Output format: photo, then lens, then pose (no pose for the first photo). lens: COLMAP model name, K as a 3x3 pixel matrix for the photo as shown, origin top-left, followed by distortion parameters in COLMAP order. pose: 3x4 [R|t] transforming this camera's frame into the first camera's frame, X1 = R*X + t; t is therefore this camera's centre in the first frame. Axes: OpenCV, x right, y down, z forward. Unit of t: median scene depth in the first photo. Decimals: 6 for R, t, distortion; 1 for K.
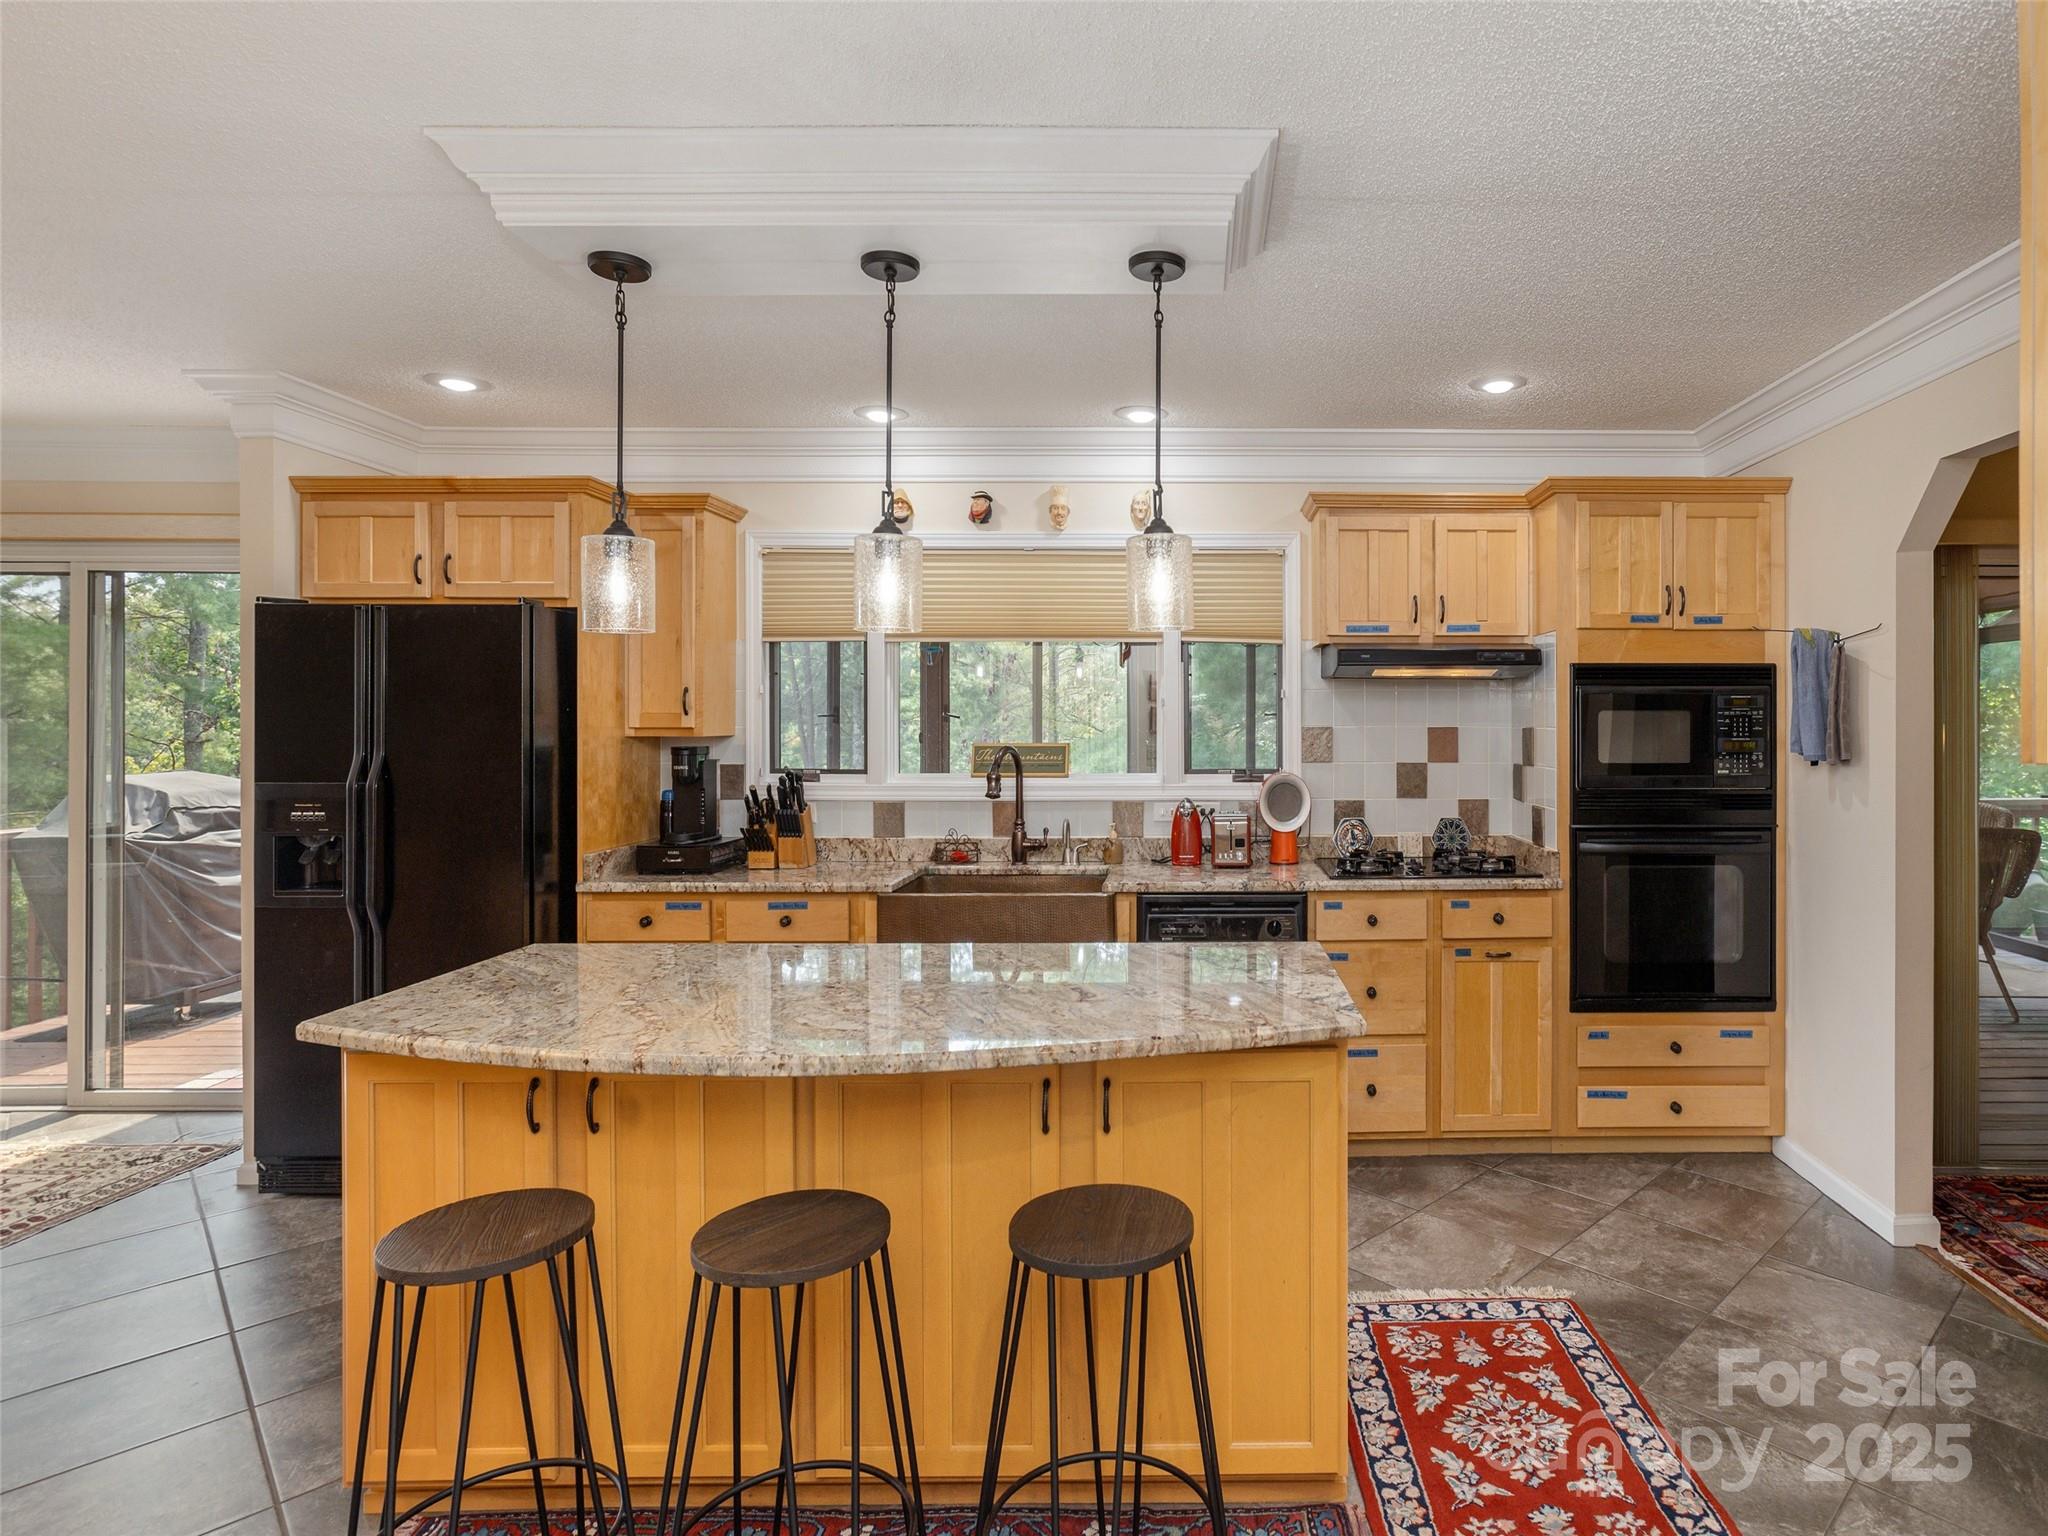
lens RADIAL K [[994.7, 0, 1021.4], [0, 994.7, 725.5], [0, 0, 1]] dist [-0.037871, 0.035681]
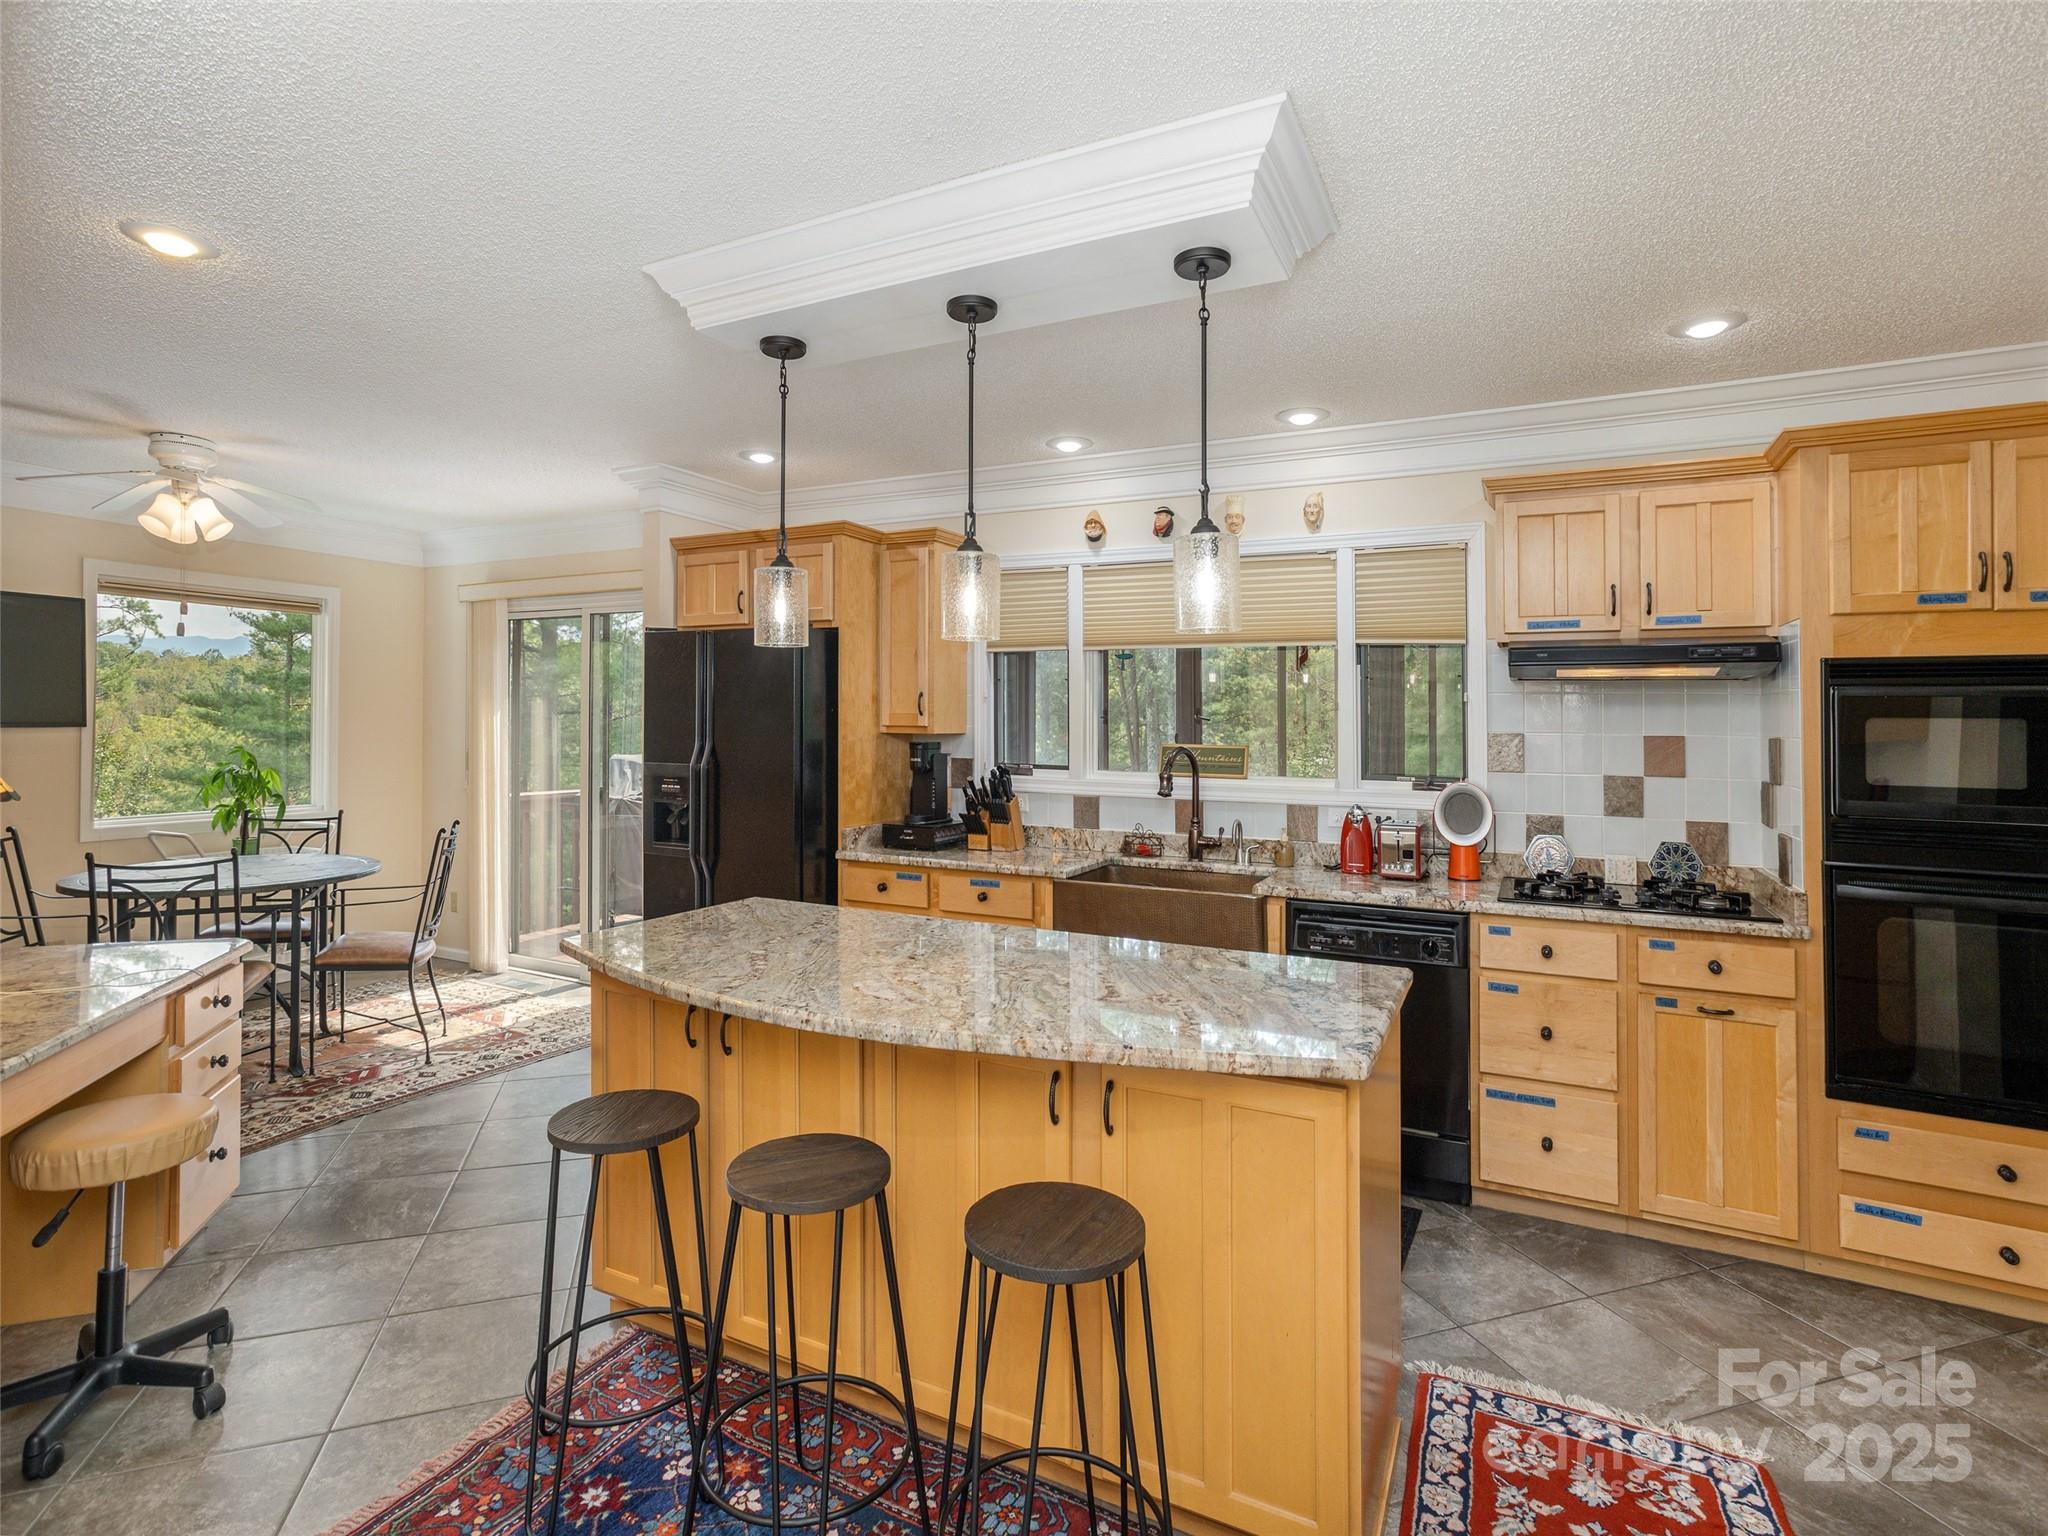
lens RADIAL K [[880.8, 0, 1018.6], [0, 880.8, 716.6], [0, 0, 1]] dist [-0.026104, 0.017171]
pose [[0.922007, 0.007799, -0.387096, 0.213888], [-0.012324, 0.999882, -0.009208, -0.001140], [0.386978, 0.013261, 0.921994, 0.089167]]
